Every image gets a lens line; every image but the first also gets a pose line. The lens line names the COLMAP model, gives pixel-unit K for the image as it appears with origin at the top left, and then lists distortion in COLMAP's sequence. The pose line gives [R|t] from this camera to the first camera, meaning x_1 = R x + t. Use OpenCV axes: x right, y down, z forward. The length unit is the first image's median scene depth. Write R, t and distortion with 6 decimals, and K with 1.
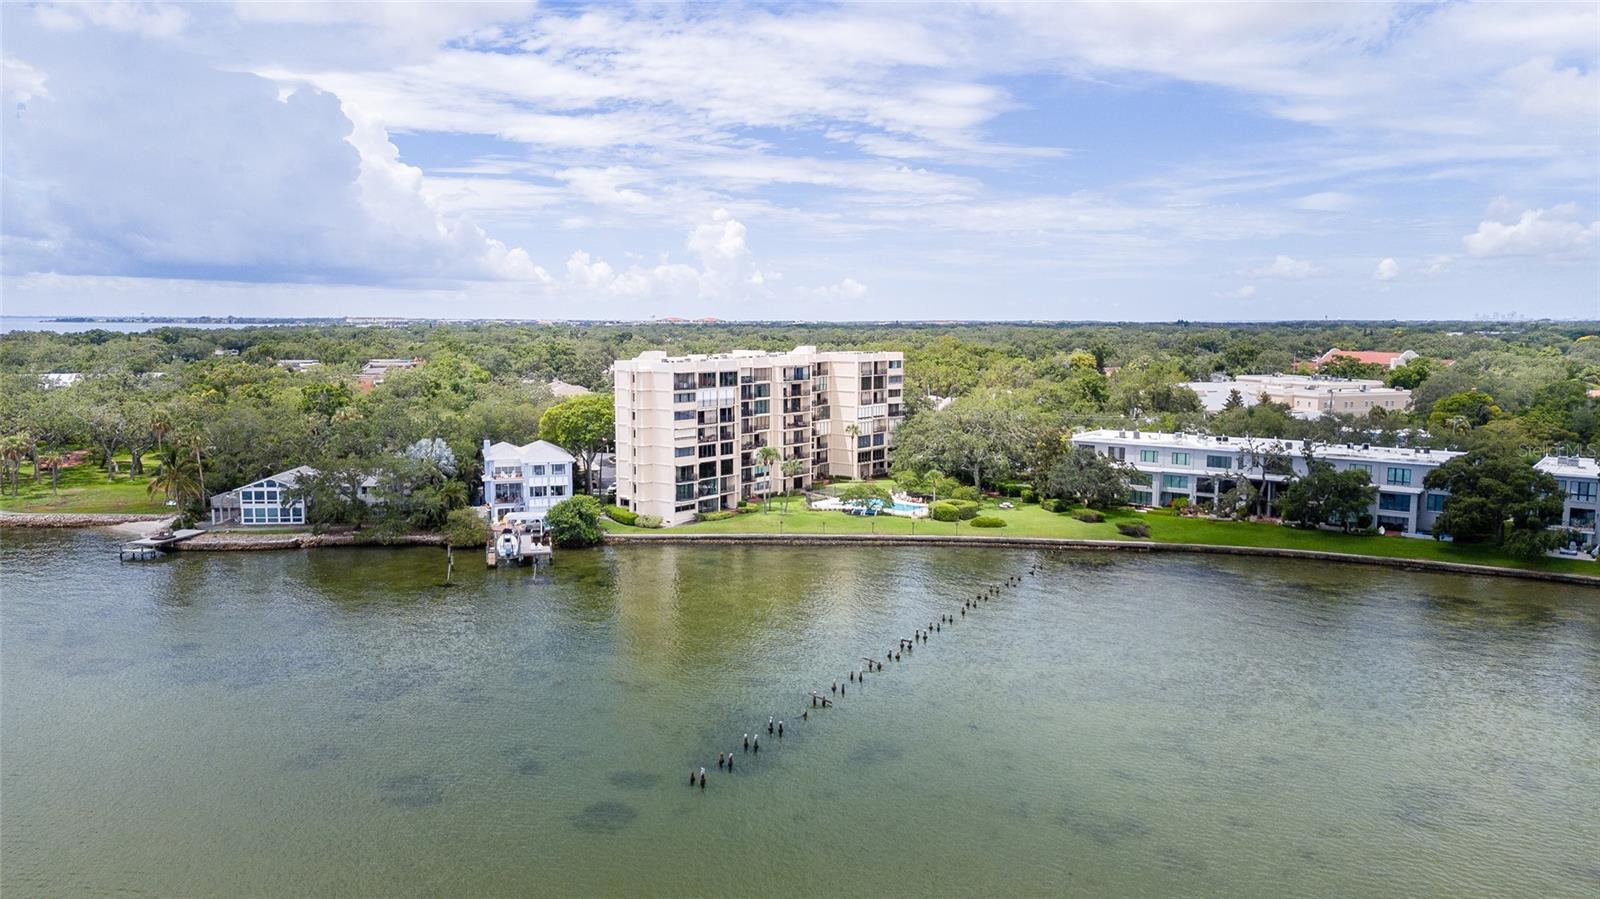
lens RADIAL K [[1182.8, 0, 797.6], [0, 1182.8, 456.7], [0, 0, 1]] dist [0.086401, -0.101992]
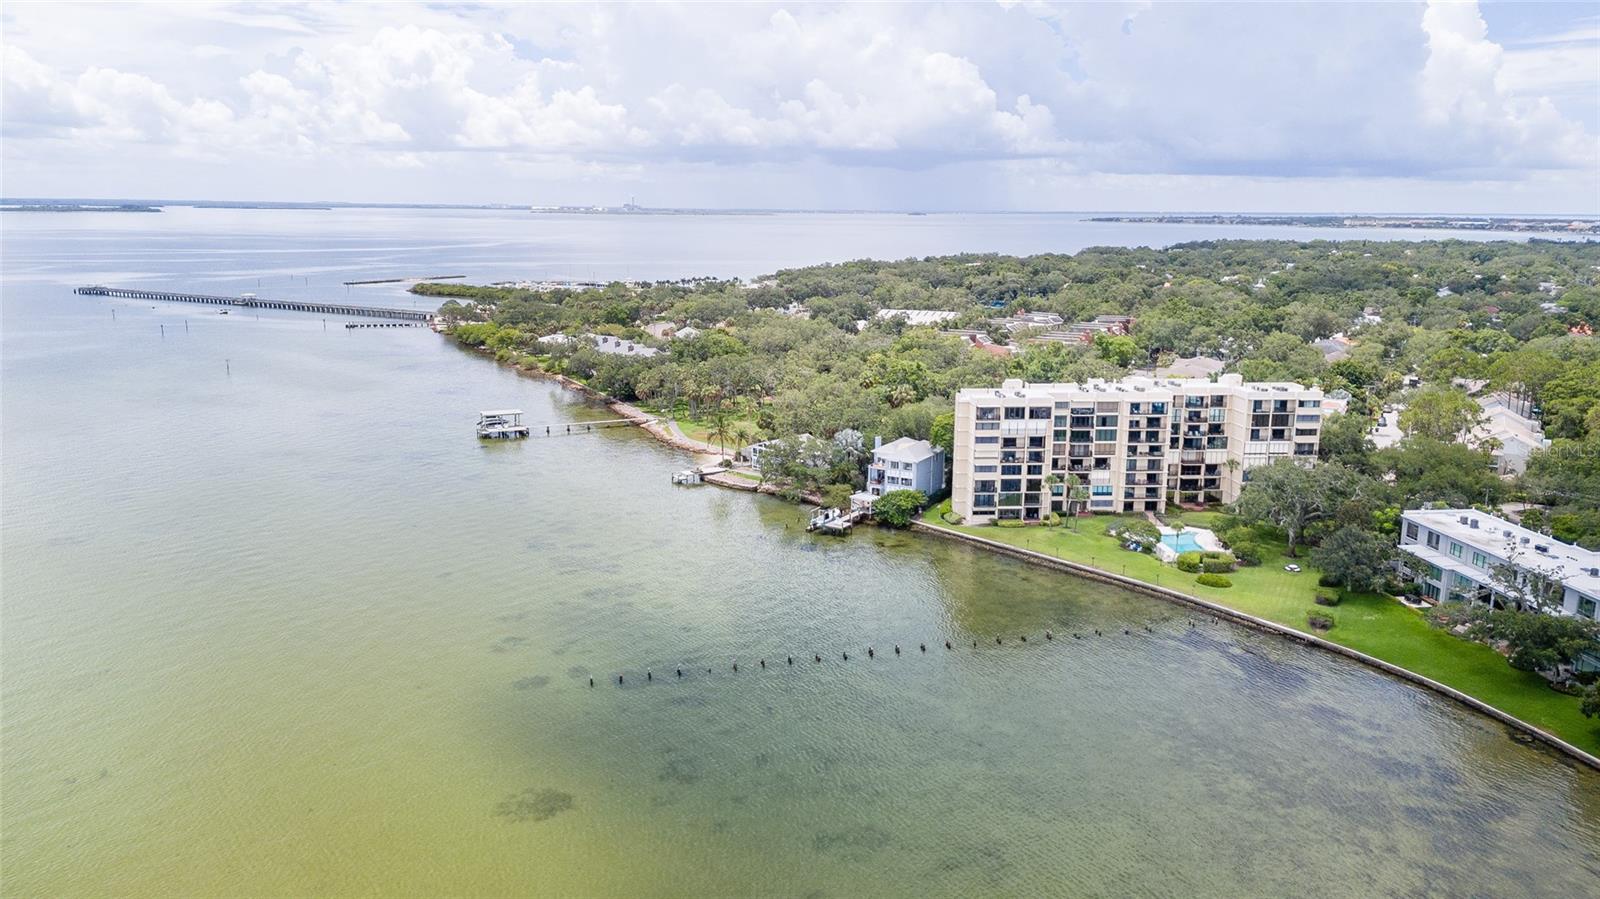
lens RADIAL K [[1182.8, 0, 797.6], [0, 1182.8, 456.7], [0, 0, 1]] dist [0.086401, -0.101992]
pose [[0.688951, 0.155382, -0.707957, 0.629975], [-0.092489, 0.987613, 0.126754, -0.151869], [0.718882, -0.021849, 0.694788, -0.011014]]
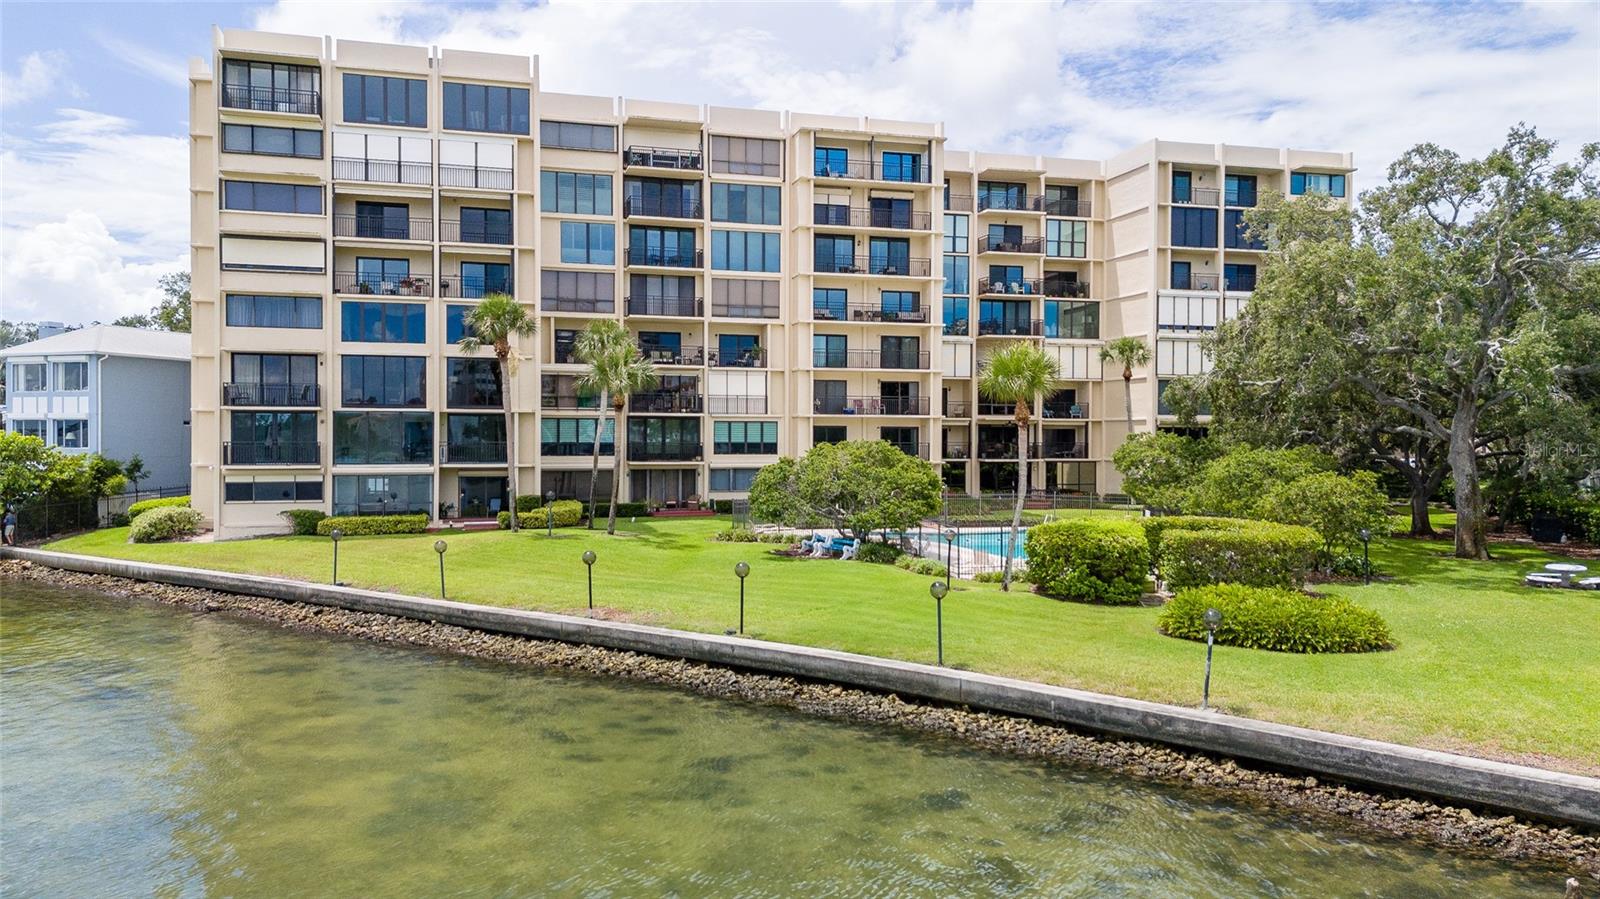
lens RADIAL K [[1182.8, 0, 797.6], [0, 1182.8, 456.7], [0, 0, 1]] dist [0.086401, -0.101992]
pose [[0.815857, 0.016897, -0.578006, 0.201914], [-0.072601, 0.994657, -0.073399, 0.046987], [0.573678, 0.101847, 0.812725, 0.794219]]
